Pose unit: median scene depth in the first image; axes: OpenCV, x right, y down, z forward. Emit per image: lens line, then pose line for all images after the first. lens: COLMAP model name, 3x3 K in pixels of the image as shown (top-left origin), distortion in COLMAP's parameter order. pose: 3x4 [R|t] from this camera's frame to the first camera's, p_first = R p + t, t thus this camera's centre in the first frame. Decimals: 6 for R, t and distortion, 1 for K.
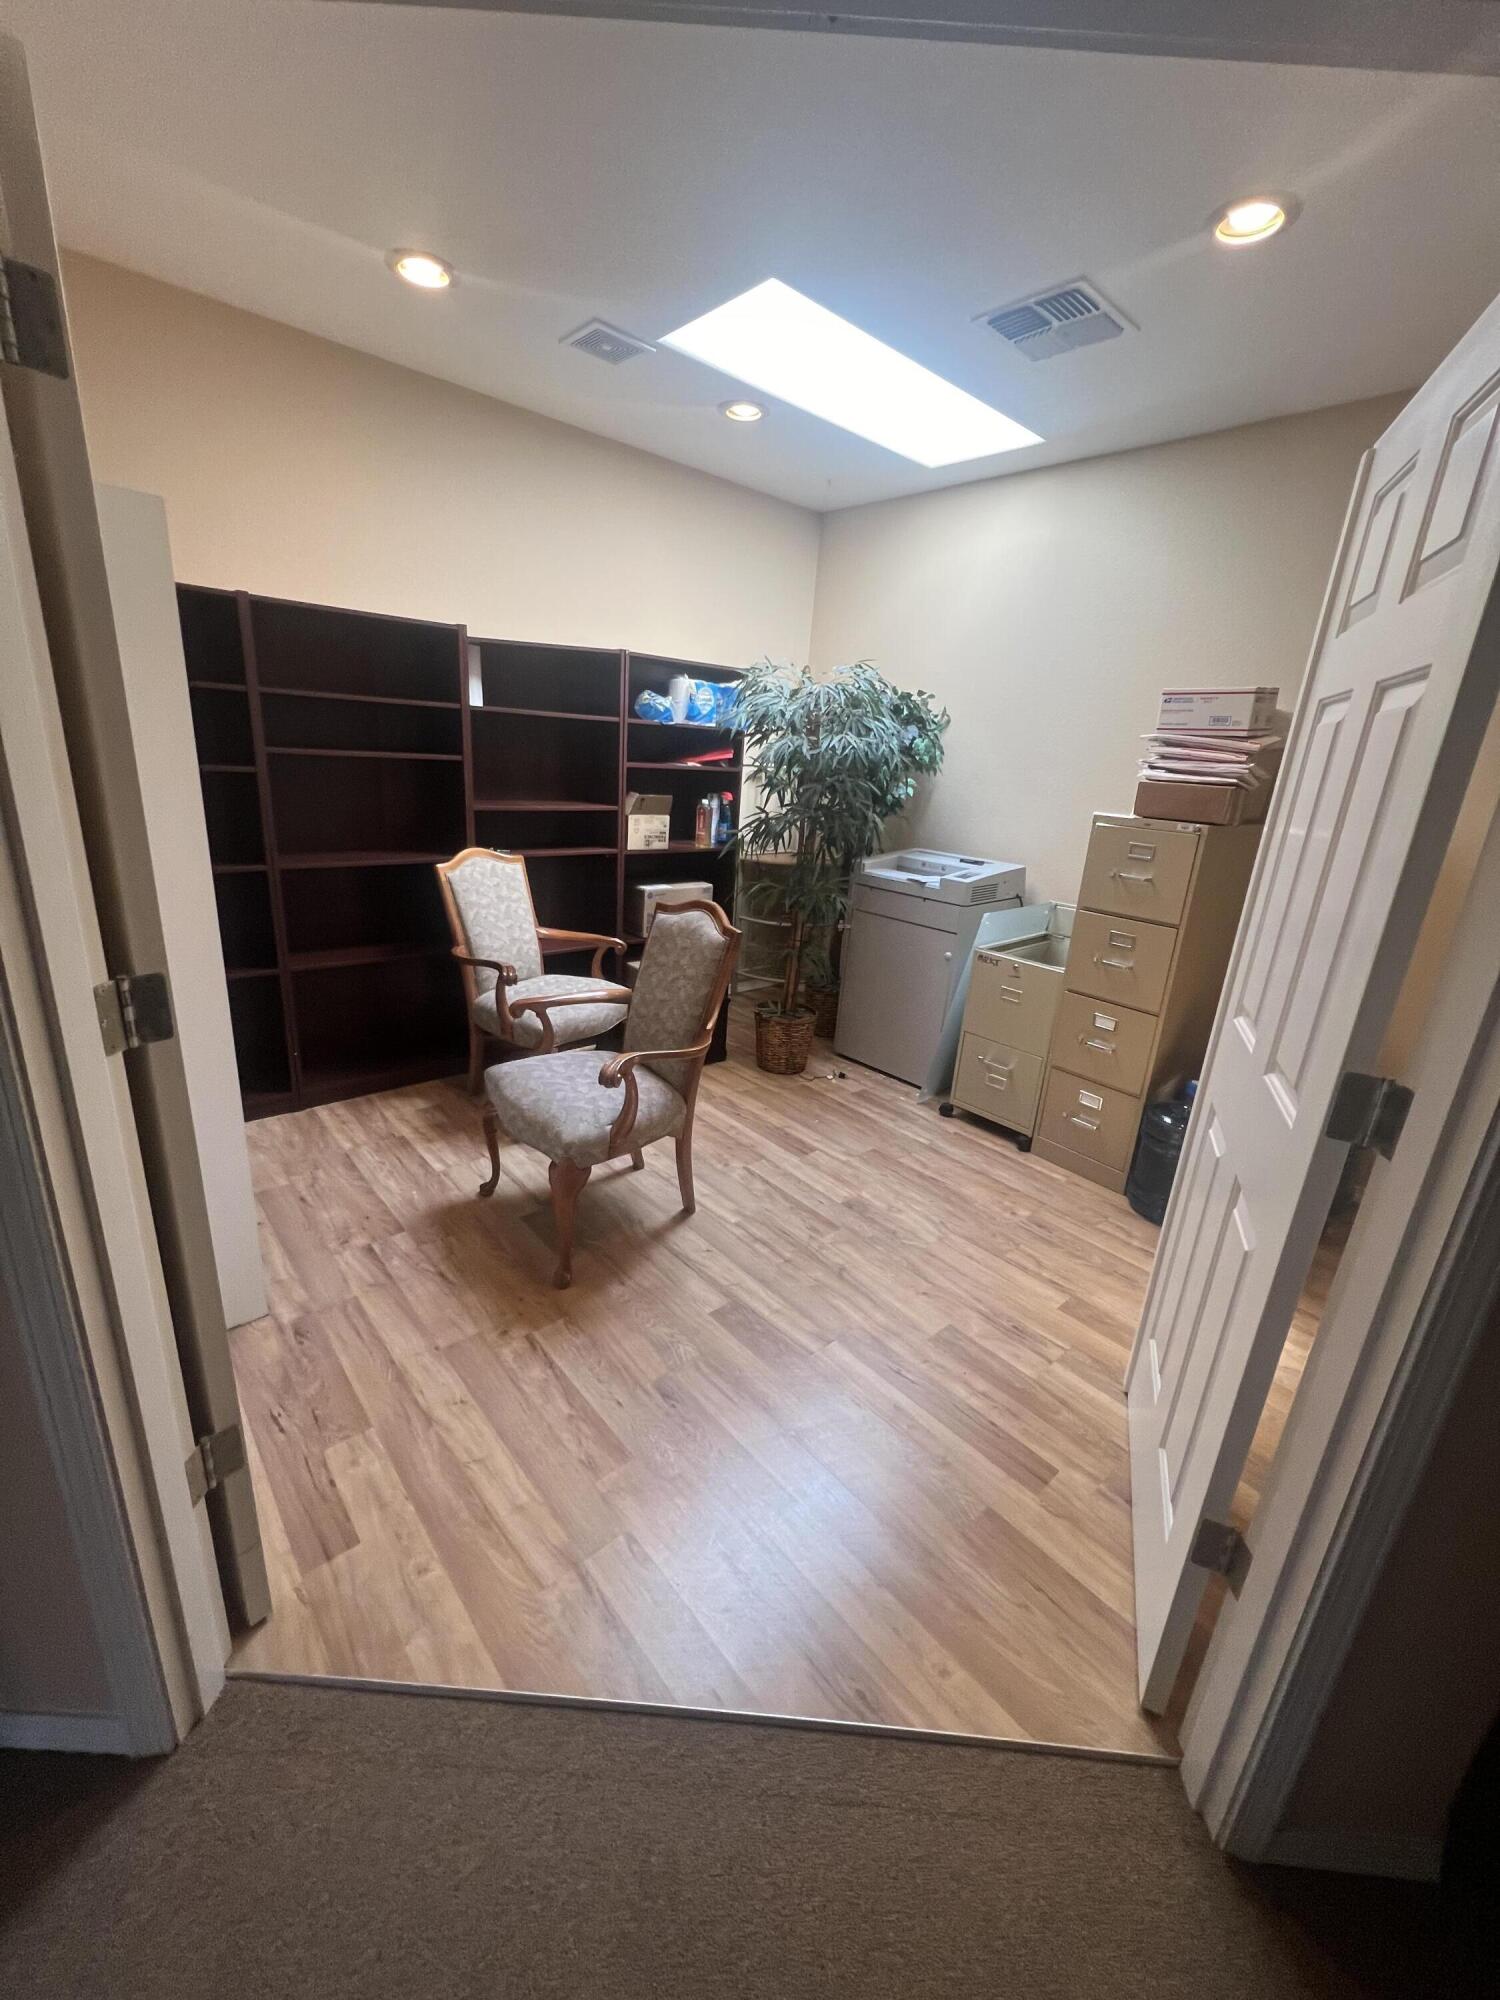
lens RADIAL K [[798.4, 0, 753.7], [0, 798.4, 997.0], [0, 0, 1]] dist [-0.000755, -0.000015]
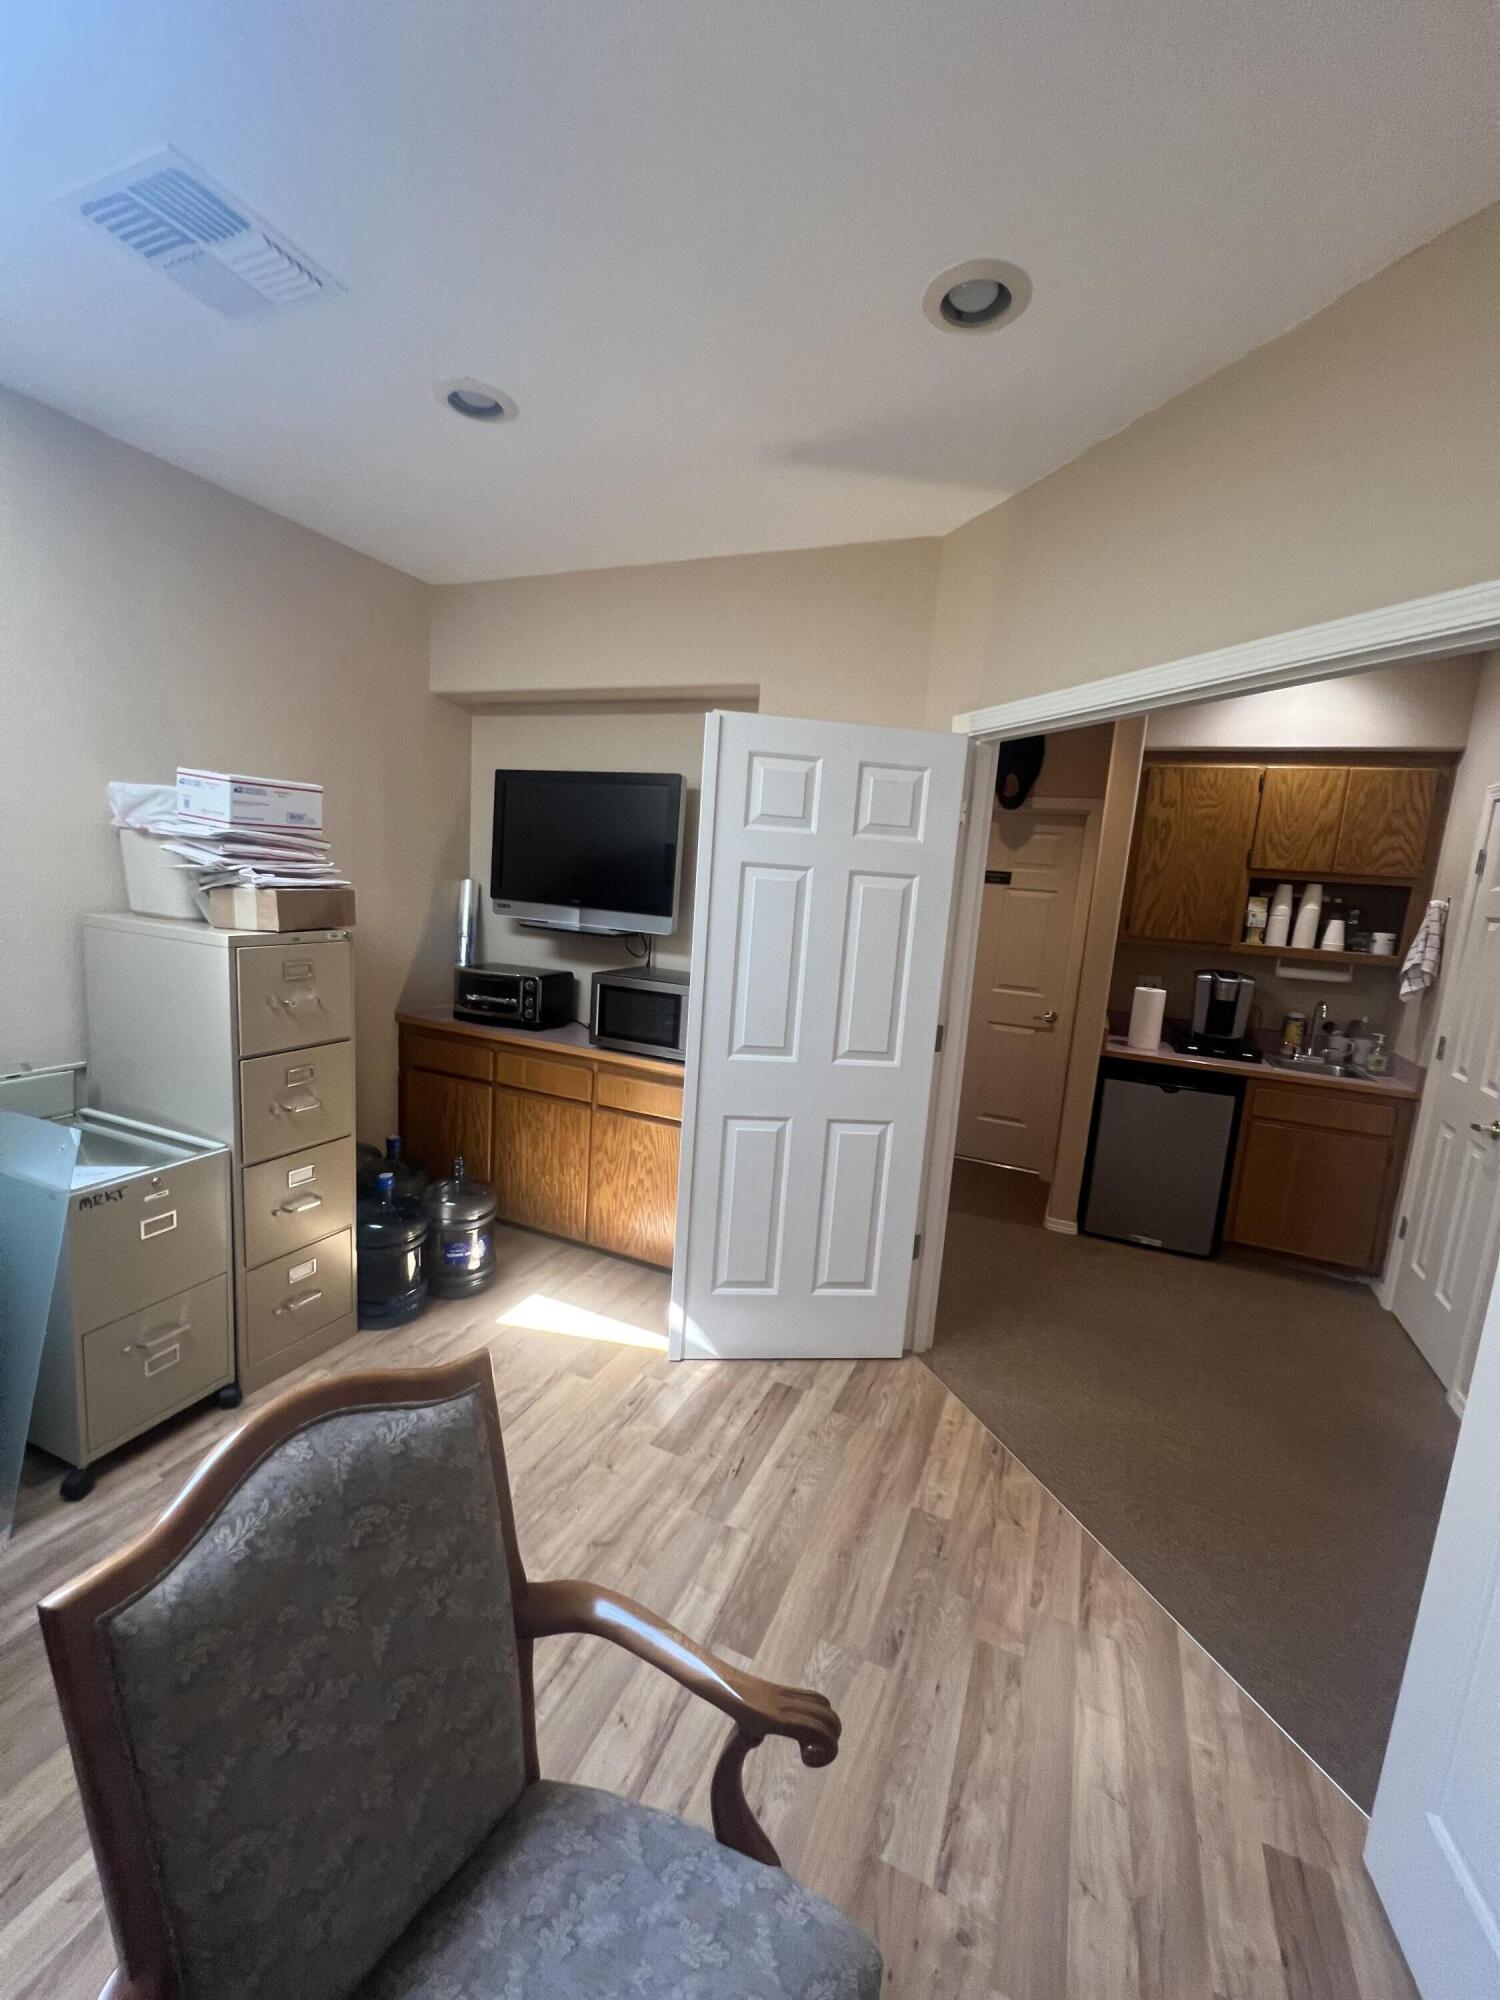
lens RADIAL K [[798.4, 0, 753.7], [0, 798.4, 997.0], [0, 0, 1]] dist [-0.000755, -0.000015]
pose [[-0.413395, -0.234961, 0.879715, -0.466416], [0.177725, 0.926731, 0.331035, -0.352446], [-0.893039, 0.293196, -0.341348, 0.871452]]
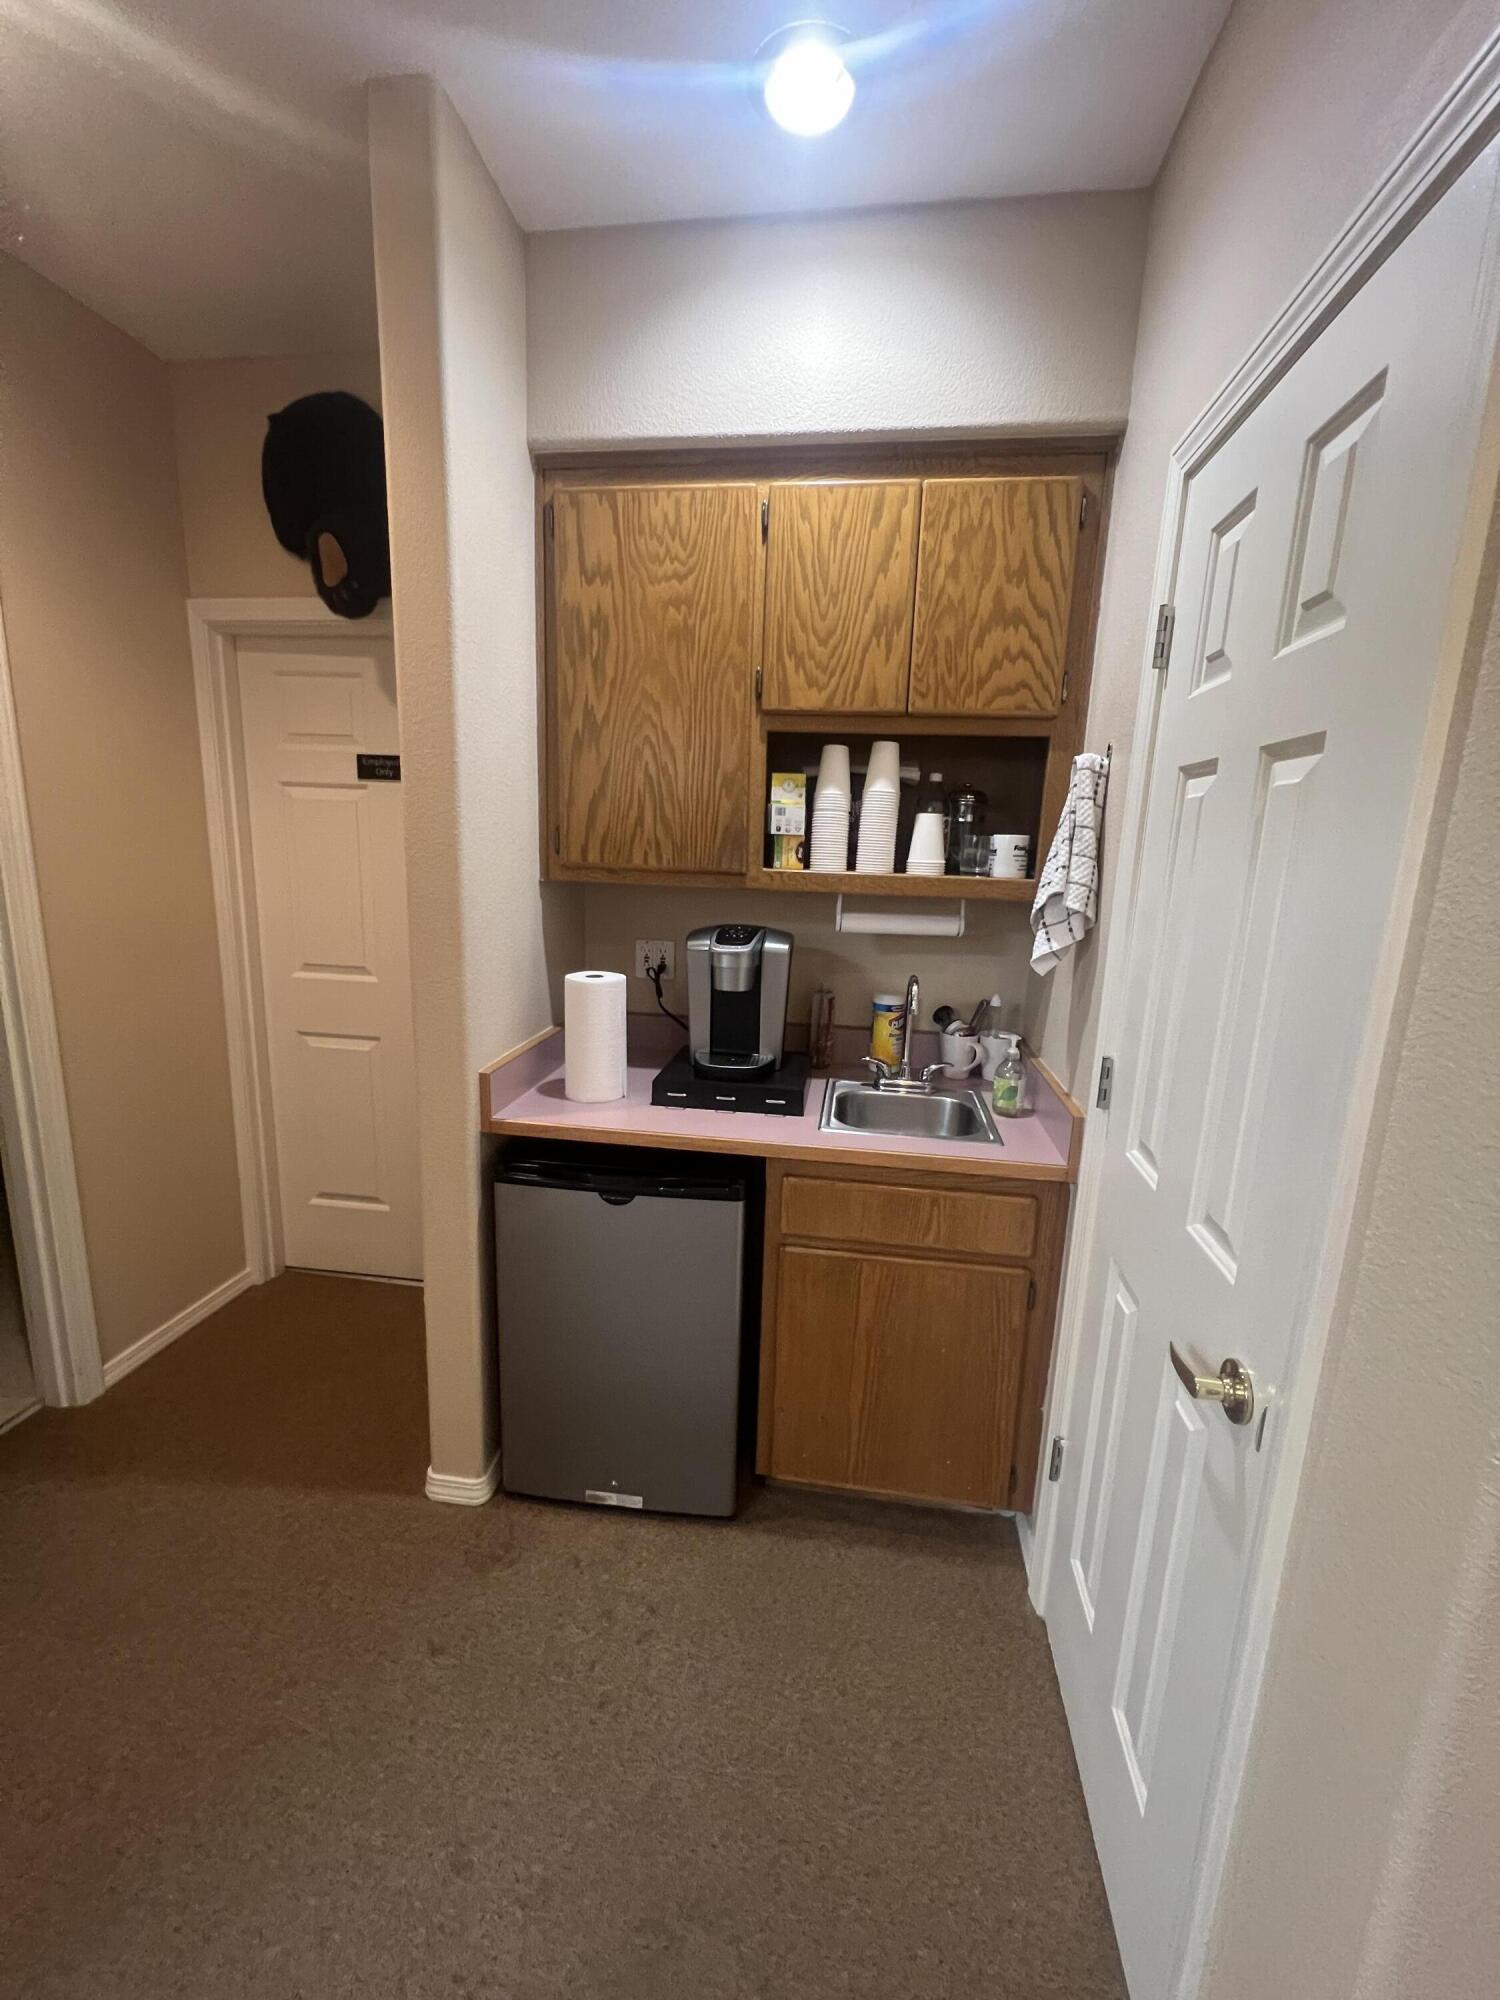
lens RADIAL K [[798.4, 0, 753.7], [0, 798.4, 997.0], [0, 0, 1]] dist [-0.000755, -0.000015]
pose [[-0.640763, -0.236411, 0.730433, -0.401455], [0.153819, 0.892585, 0.423830, -0.295030], [-0.752172, 0.383929, -0.535571, 0.724613]]
